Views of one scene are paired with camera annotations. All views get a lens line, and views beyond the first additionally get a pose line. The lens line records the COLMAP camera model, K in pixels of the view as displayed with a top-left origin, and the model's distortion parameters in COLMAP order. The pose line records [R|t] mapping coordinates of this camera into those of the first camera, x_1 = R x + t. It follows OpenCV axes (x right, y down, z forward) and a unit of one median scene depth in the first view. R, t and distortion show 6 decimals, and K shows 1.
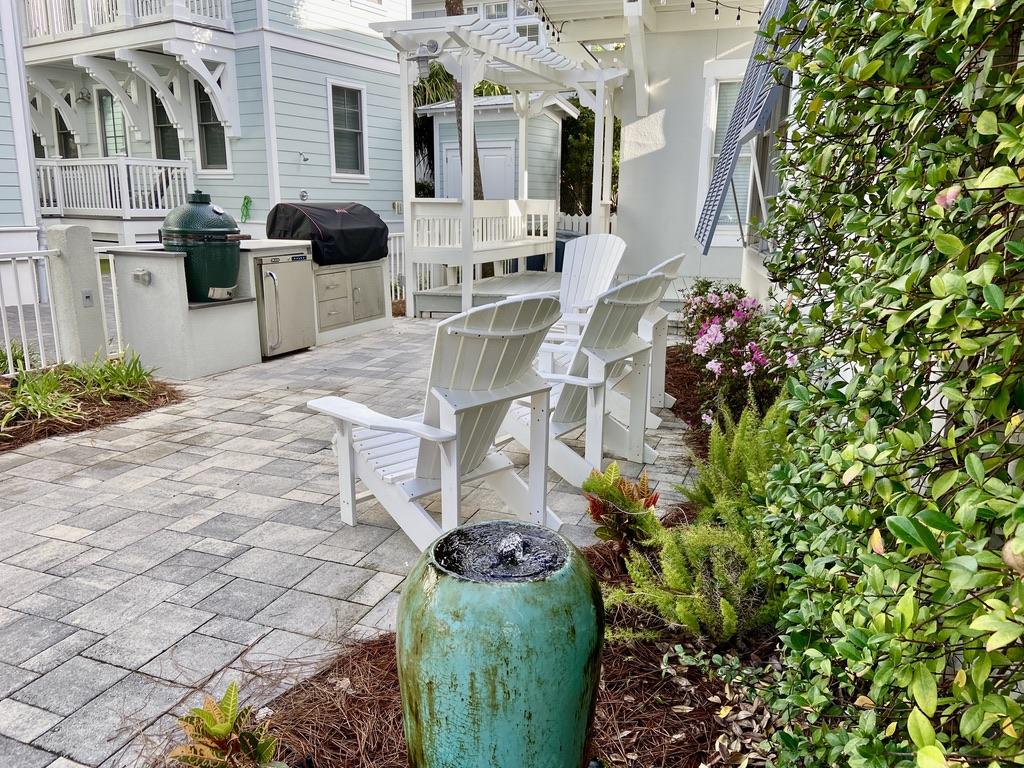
lens RADIAL K [[781.0, 0, 512.0], [0, 781.0, 384.0], [0, 0, 1]] dist [0.041513, -0.006725]
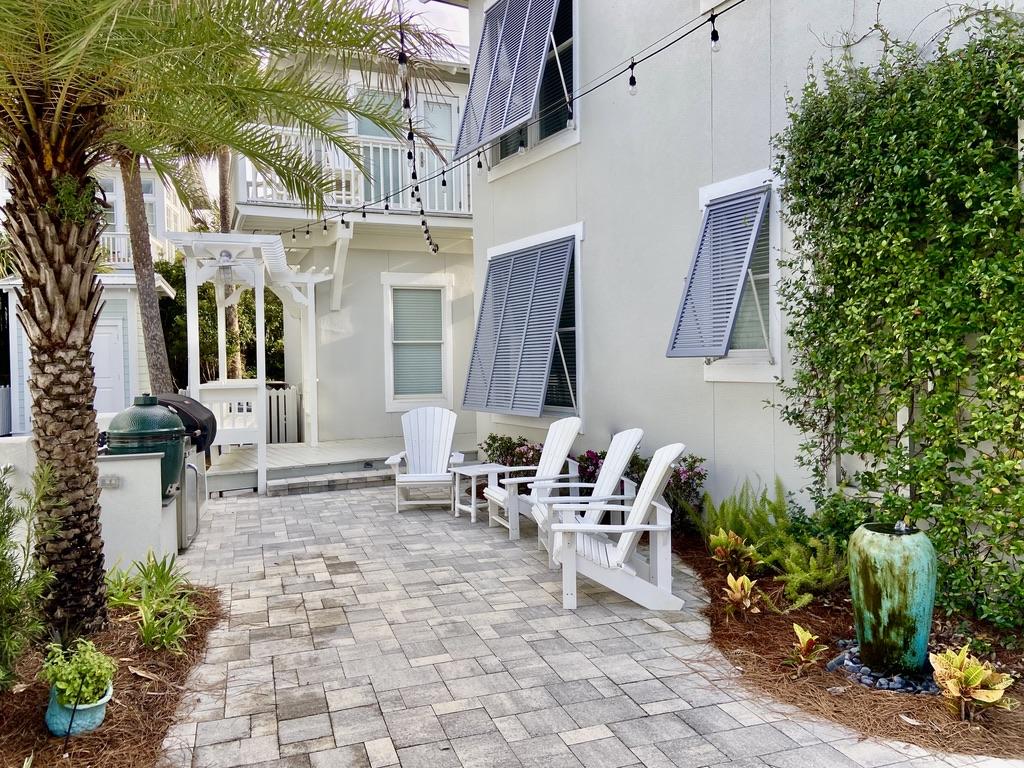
lens RADIAL K [[781.0, 0, 512.0], [0, 781.0, 384.0], [0, 0, 1]] dist [0.041513, -0.006725]
pose [[0.767207, -0.044545, 0.639851, -1.020902], [0.171263, 0.975593, -0.137433, -0.046063], [-0.618112, 0.215023, 0.756110, -0.134089]]
